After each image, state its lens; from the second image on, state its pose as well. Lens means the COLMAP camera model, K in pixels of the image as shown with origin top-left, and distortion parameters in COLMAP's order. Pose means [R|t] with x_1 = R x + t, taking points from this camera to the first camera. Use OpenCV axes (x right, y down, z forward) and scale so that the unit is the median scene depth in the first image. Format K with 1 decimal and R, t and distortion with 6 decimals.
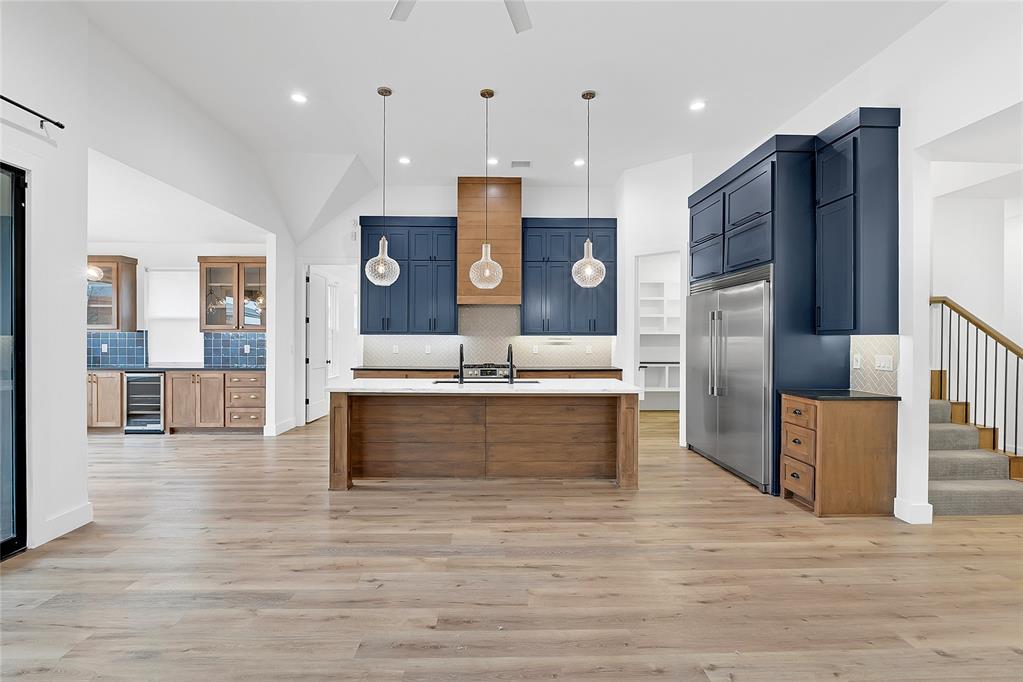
lens RADIAL K [[487.2, 0, 511.5], [0, 487.2, 341.0], [0, 0, 1]] dist [-0.014373, 0.000096]
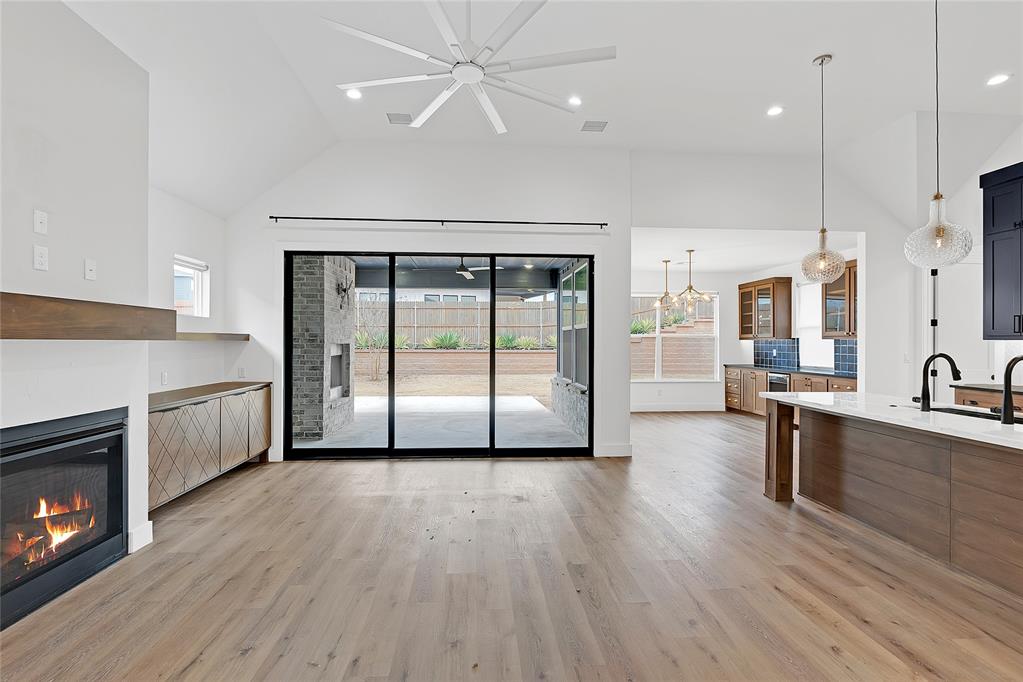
lens RADIAL K [[491.6, 0, 501.8], [0, 491.6, 340.0], [0, 0, 1]] dist [0.026549, 0.000003]
pose [[0.017261, -0.008261, -0.999817, 0.475455], [-0.009188, 0.999922, -0.008421, -0.000428], [0.999809, 0.009331, 0.017184, 0.318761]]
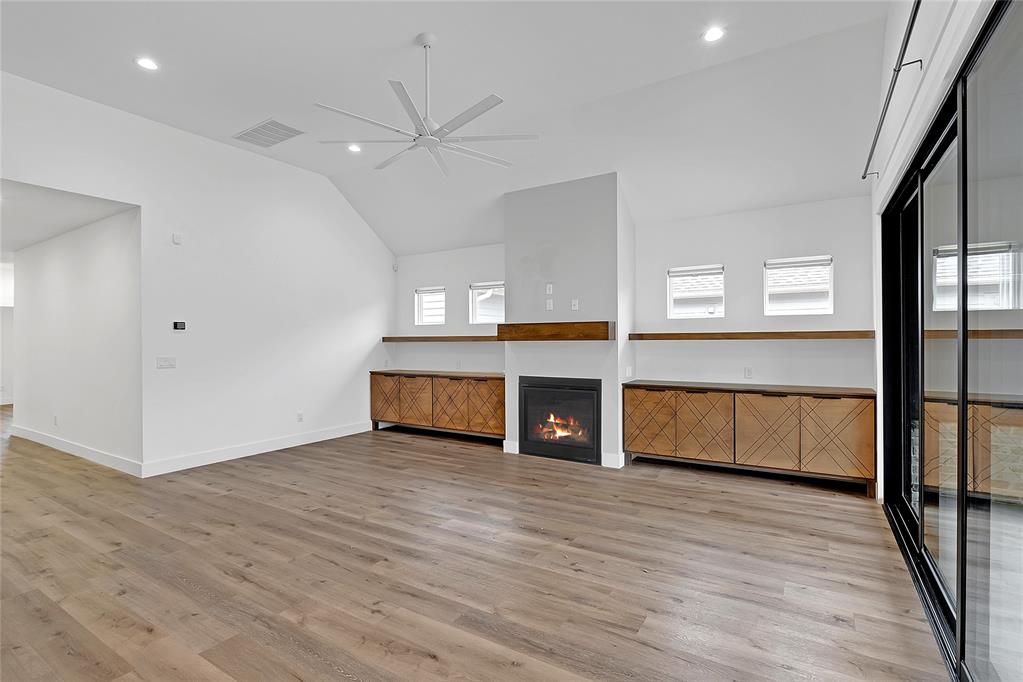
lens RADIAL K [[487.2, 0, 511.5], [0, 487.2, 341.0], [0, 0, 1]] dist [-0.014373, 0.000096]
pose [[-0.840127, -0.001185, 0.542389, -0.479997], [0.000502, 0.999995, 0.002962, -0.001778], [-0.542390, 0.002760, -0.840123, 0.792923]]
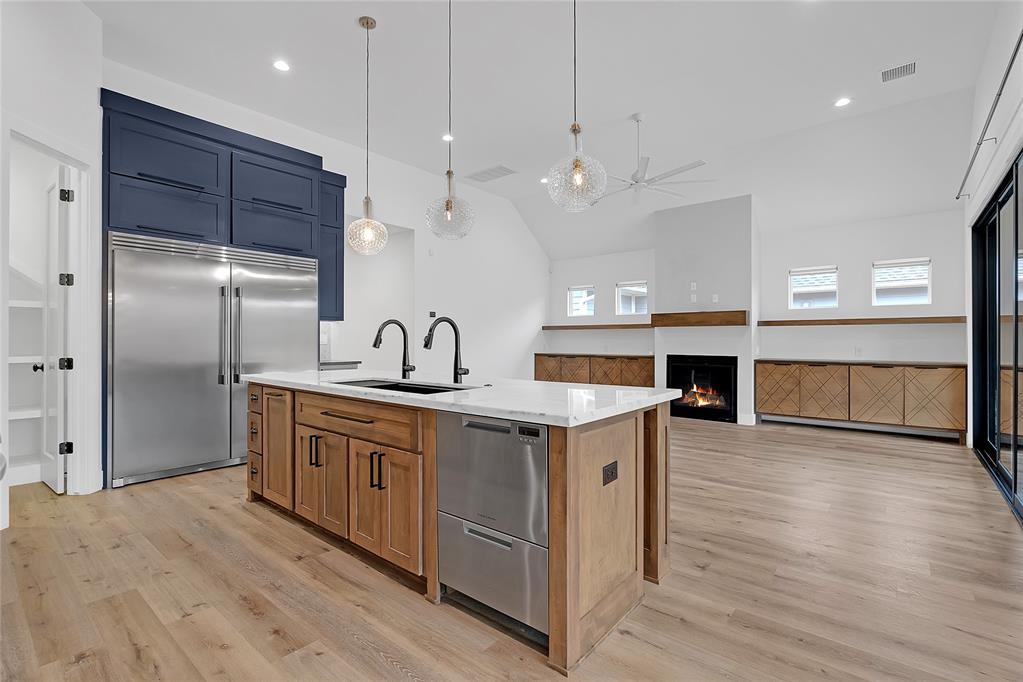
lens RADIAL K [[467.6, 0, 551.8], [0, 467.6, 338.6], [0, 0, 1]] dist [-0.011150, -0.000030]
pose [[-0.786649, -0.003660, 0.617389, -0.466894], [-0.000668, 0.999987, 0.005078, 0.026029], [-0.617400, 0.003583, -0.786641, 1.105575]]
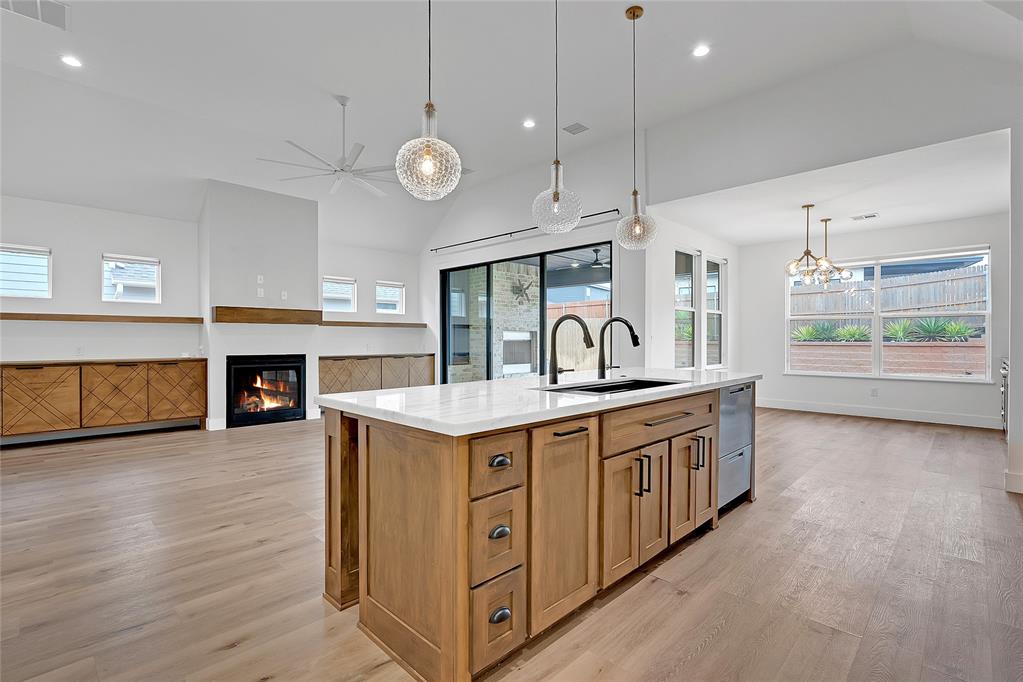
lens RADIAL K [[461.1, 0, 472.6], [0, 461.1, 341.9], [0, 0, 1]] dist [-0.010799, -0.000133]
pose [[-0.744565, -0.000750, -0.667550, 0.364308], [-0.008384, 0.999931, 0.008228, 0.030915], [0.667497, 0.011723, -0.744520, 1.068875]]
